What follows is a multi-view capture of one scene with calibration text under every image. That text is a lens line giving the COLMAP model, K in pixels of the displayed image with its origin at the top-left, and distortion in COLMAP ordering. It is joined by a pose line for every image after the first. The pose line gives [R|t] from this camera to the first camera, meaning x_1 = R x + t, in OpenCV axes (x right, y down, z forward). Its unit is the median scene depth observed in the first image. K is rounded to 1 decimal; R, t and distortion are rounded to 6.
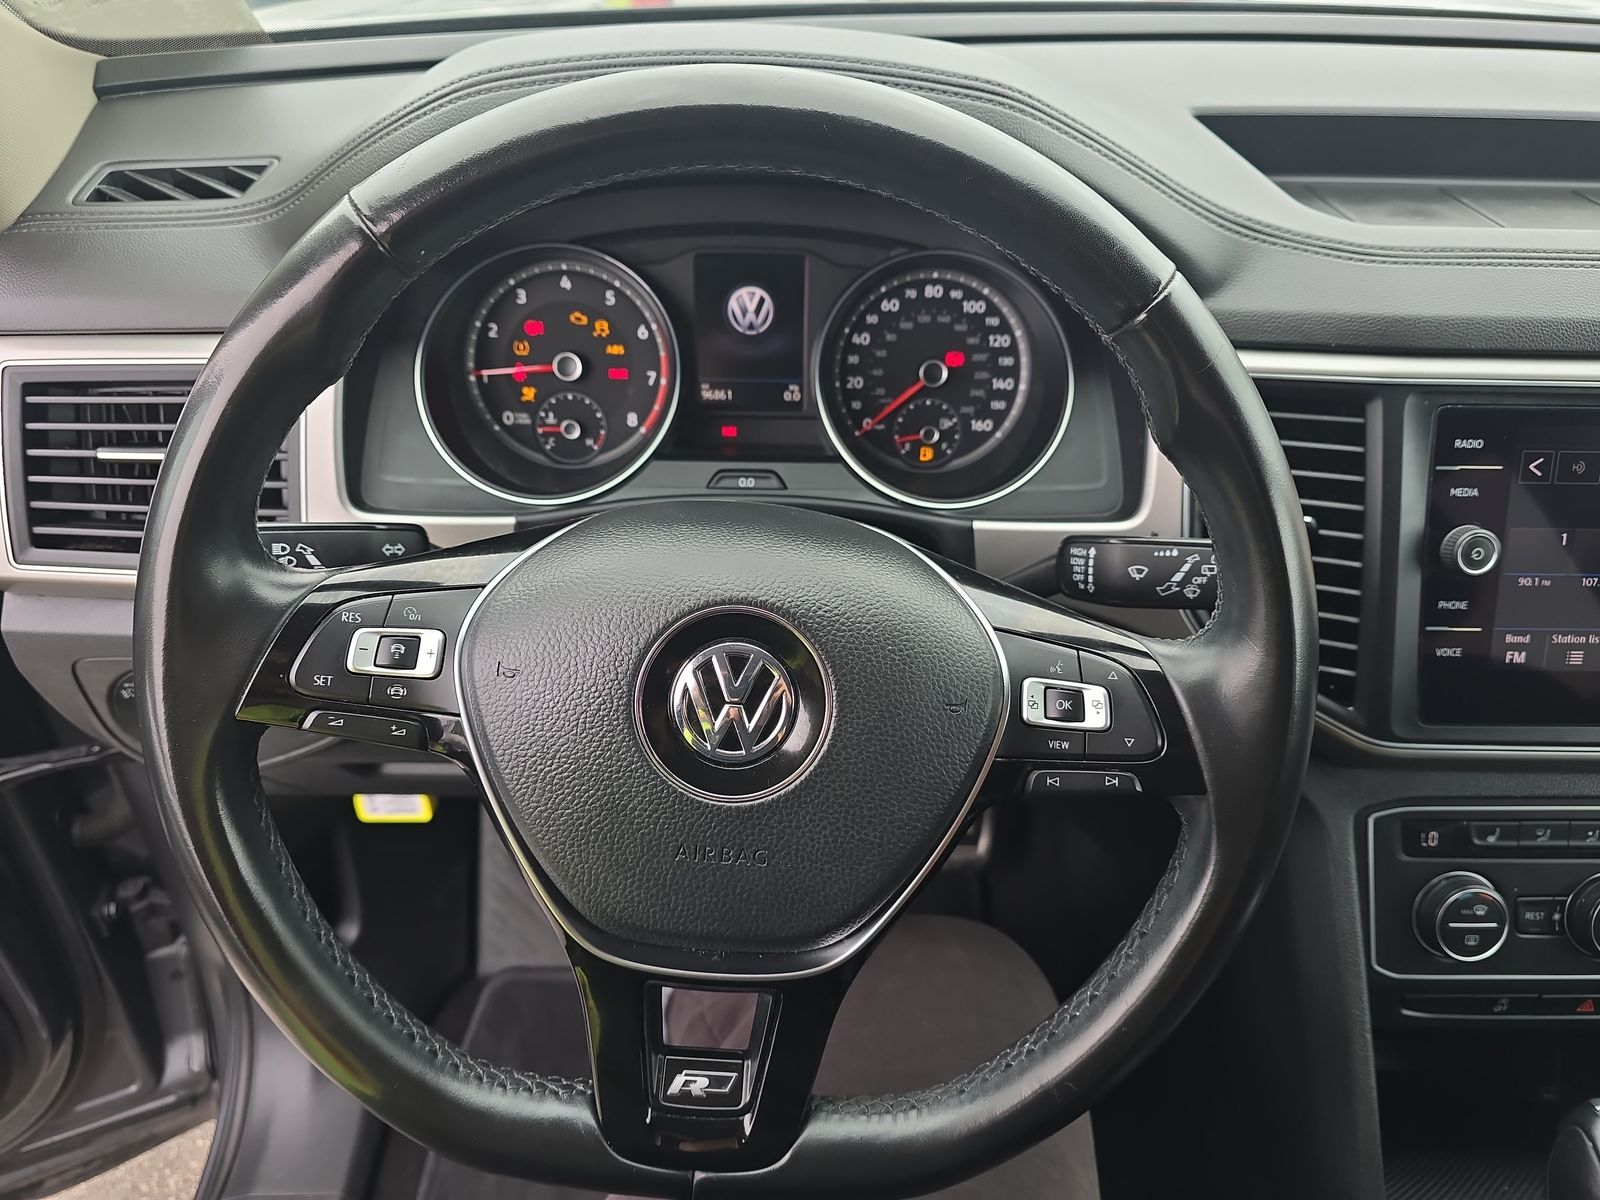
lens RADIAL K [[1081.5, 0, 800.0], [0, 1081.5, 600.0], [0, 0, 1]] dist [0.066138, -0.082592]
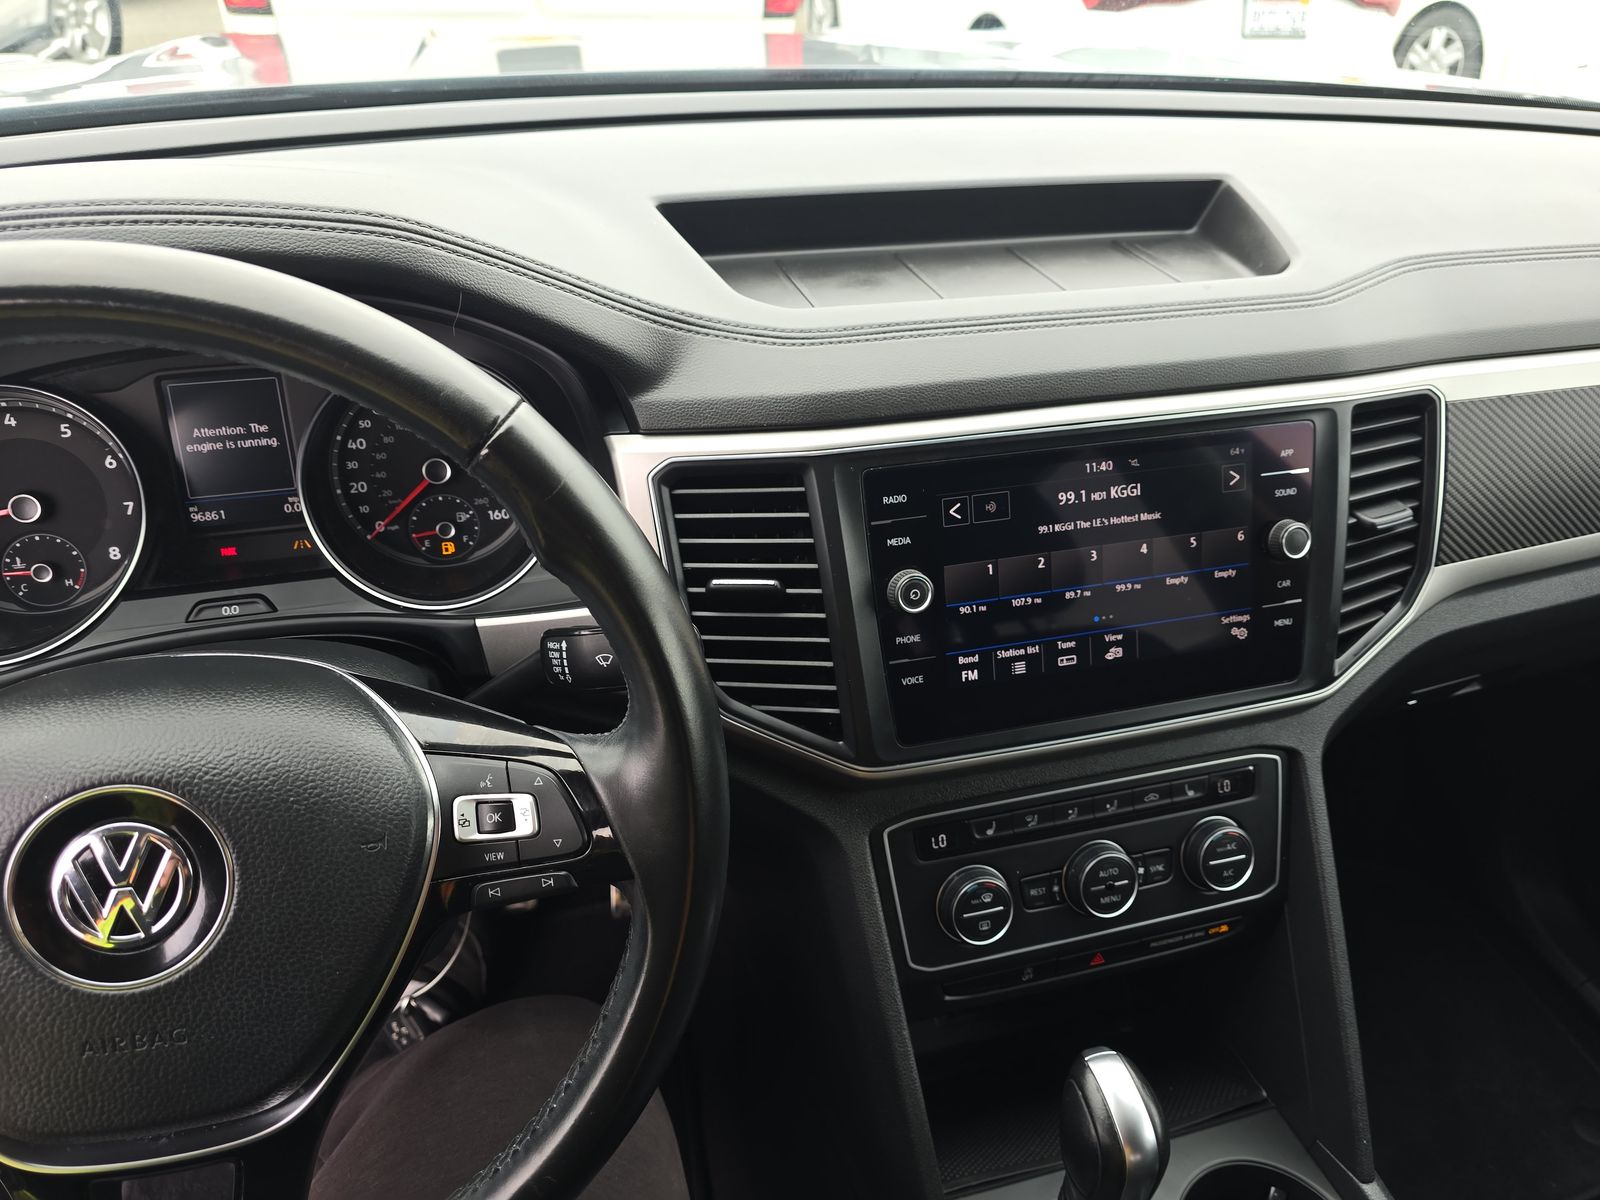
lens RADIAL K [[1076.3, 0, 800.0], [0, 1076.3, 600.0], [0, 0, 1]] dist [0.058481, -0.066826]
pose [[0.967490, -0.138035, 0.211919, 0.236940], [0.139976, 0.990137, 0.005892, -0.052896], [-0.210642, 0.023963, 0.977269, -0.055465]]
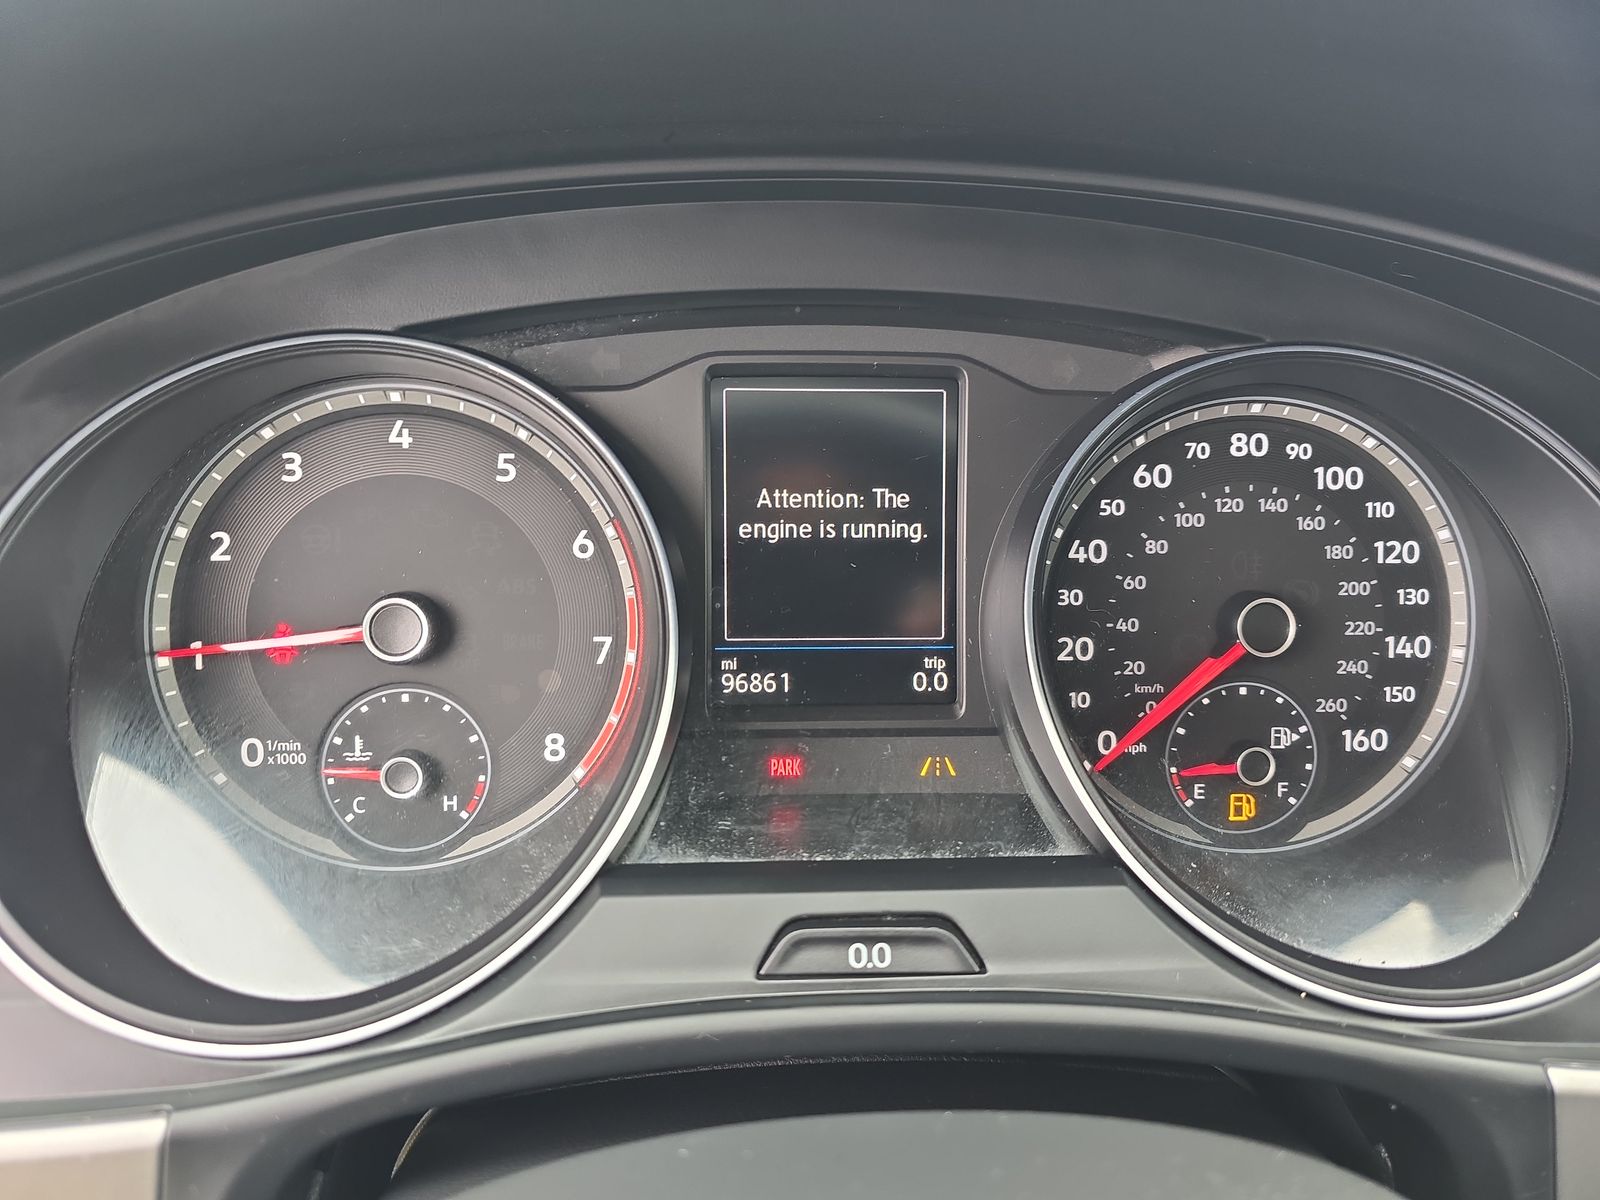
lens RADIAL K [[1054.9, 0, 800.0], [0, 1054.9, 600.0], [0, 0, 1]] dist [0.013449, -0.062178]
pose [[0.998782, -0.017009, 0.046321, -0.085885], [0.025139, 0.983155, -0.181038, -0.160713], [-0.042461, 0.181982, 0.982385, 0.644971]]
